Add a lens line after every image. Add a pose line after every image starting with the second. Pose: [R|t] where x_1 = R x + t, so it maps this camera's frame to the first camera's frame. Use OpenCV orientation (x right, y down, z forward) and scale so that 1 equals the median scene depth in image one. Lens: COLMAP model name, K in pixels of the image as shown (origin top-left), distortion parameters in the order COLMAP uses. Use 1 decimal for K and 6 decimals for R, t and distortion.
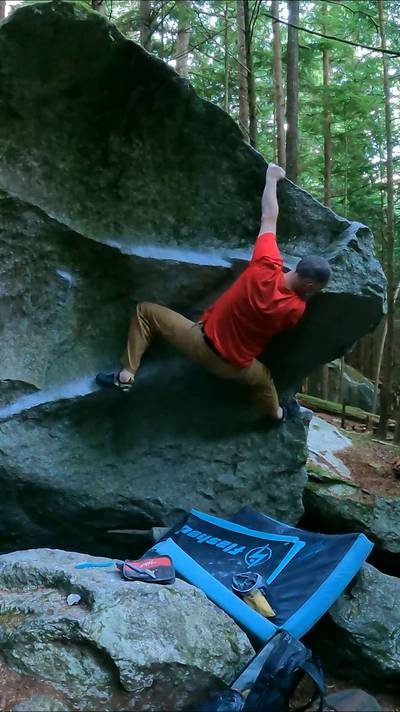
lens RADIAL K [[576.7, 0, 197.5], [0, 576.7, 353.0], [0, 0, 1]] dist [-0.253117, 0.043412]
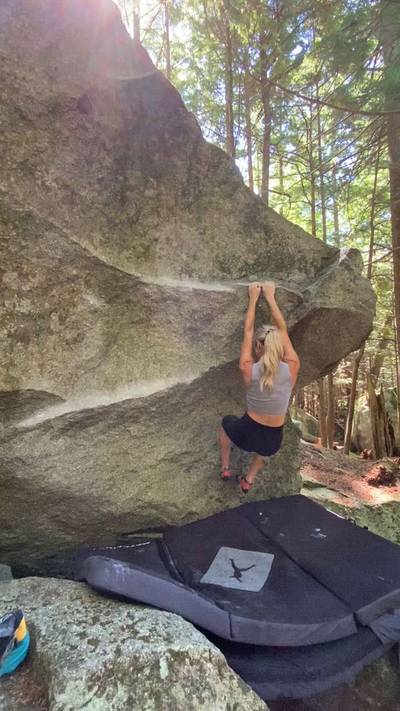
lens RADIAL K [[328.6, 0, 197.3], [0, 328.6, 354.9], [0, 0, 1]] dist [0.014593, -0.004804]
pose [[0.999564, -0.017485, -0.023810, -0.004012], [0.013730, 0.988650, -0.149607, 0.076119], [0.026156, 0.149214, 0.988459, 0.353811]]
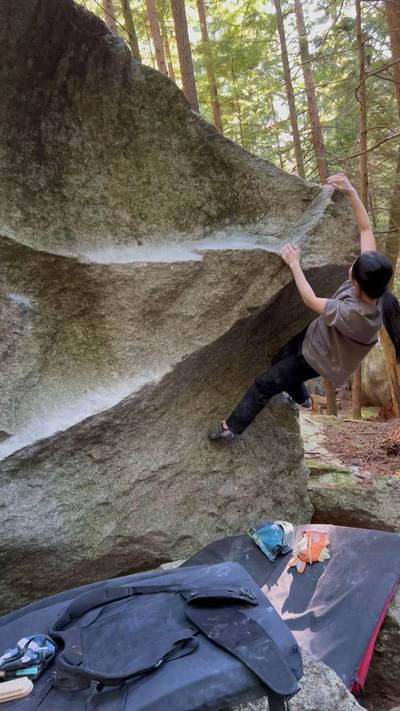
lens RADIAL K [[610.7, 0, 198.0], [0, 610.7, 357.0], [0, 0, 1]] dist [0.083094, -0.126668]
pose [[0.971907, -0.184153, 0.146578, -0.118985], [0.184785, 0.982734, 0.009413, -0.007184], [-0.145781, 0.017937, 0.989154, 0.039776]]
